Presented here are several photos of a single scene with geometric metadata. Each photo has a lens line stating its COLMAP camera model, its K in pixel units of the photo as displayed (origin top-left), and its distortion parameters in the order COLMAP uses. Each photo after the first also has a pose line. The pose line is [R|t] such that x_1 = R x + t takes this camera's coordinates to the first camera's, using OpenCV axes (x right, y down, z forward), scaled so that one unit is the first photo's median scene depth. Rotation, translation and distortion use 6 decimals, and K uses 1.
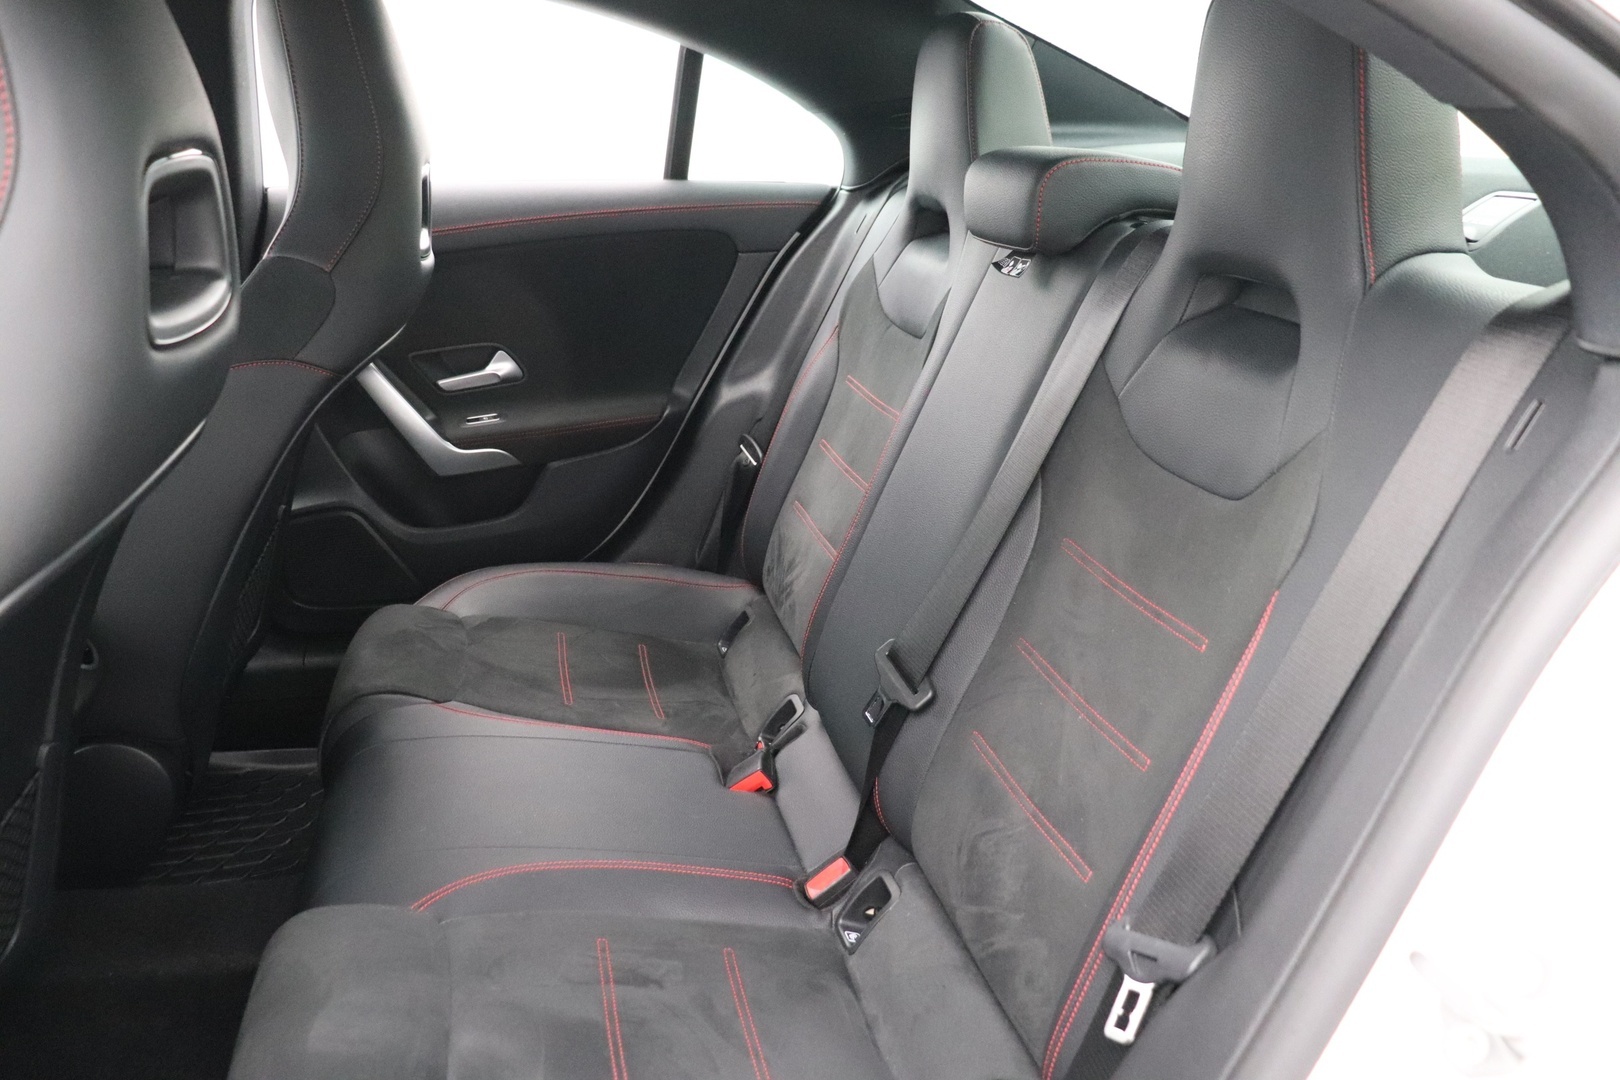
lens RADIAL K [[1396.4, 0, 810.0], [0, 1396.4, 540.0], [0, 0, 1]] dist [-0.123692, 0.048231]
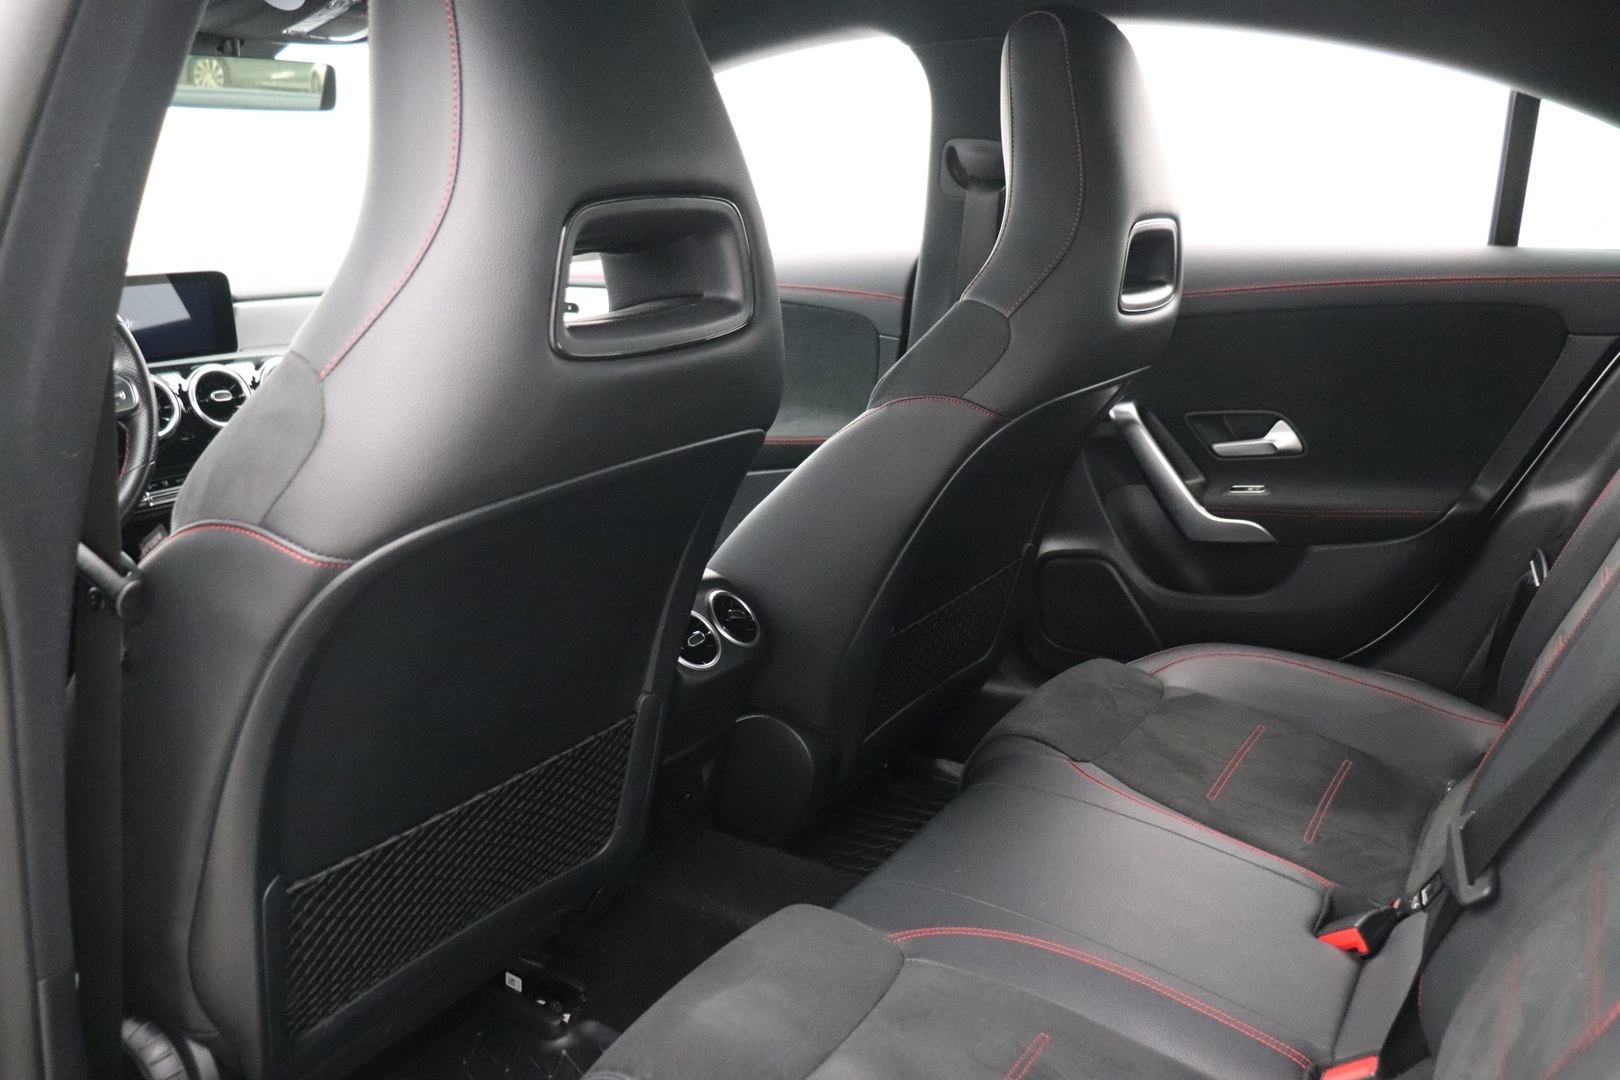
lens RADIAL K [[1396.4, 0, 810.0], [0, 1396.4, 540.0], [0, 0, 1]] dist [-0.123692, 0.048231]
pose [[0.714825, 0.148711, -0.683308, 0.201169], [-0.181881, 0.983036, 0.023672, -0.021003], [0.675237, 0.107360, 0.729746, 0.112290]]
